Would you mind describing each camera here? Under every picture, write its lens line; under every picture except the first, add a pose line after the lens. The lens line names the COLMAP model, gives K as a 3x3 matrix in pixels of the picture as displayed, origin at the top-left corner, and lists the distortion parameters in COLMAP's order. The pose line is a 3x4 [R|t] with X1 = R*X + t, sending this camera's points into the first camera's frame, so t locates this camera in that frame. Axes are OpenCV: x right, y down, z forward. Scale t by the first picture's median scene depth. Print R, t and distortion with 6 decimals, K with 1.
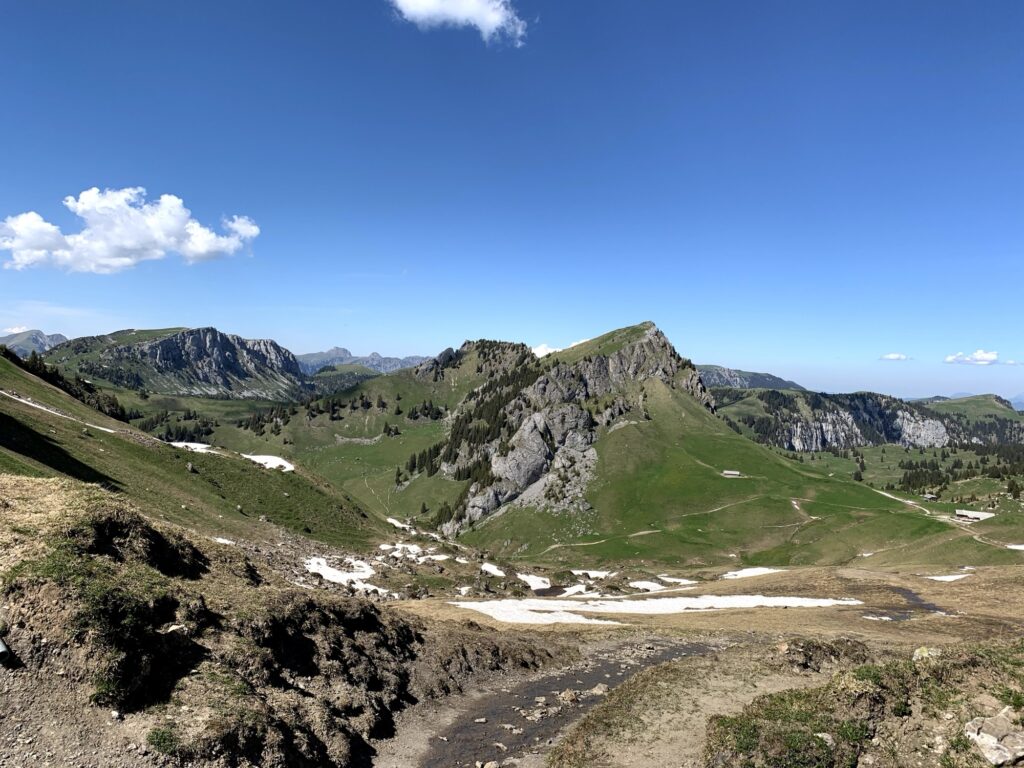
lens RADIAL K [[771.0, 0, 496.0], [0, 771.0, 366.5], [0, 0, 1]] dist [0.049524, -0.067827]
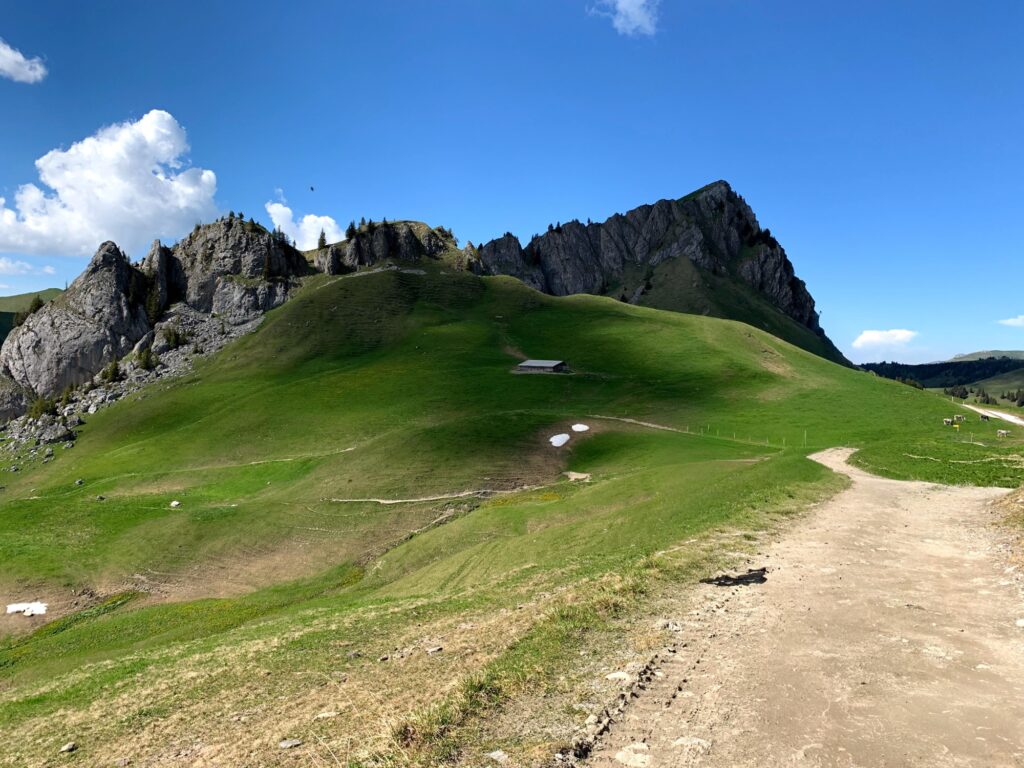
lens RADIAL K [[771.0, 0, 505.2], [0, 771.0, 385.2], [0, 0, 1]] dist [0.049524, -0.067827]
pose [[0.942745, 0.005555, -0.333469, 0.390325], [0.001470, 0.999782, 0.020810, 0.134045], [0.333512, -0.020108, 0.942531, 0.642536]]
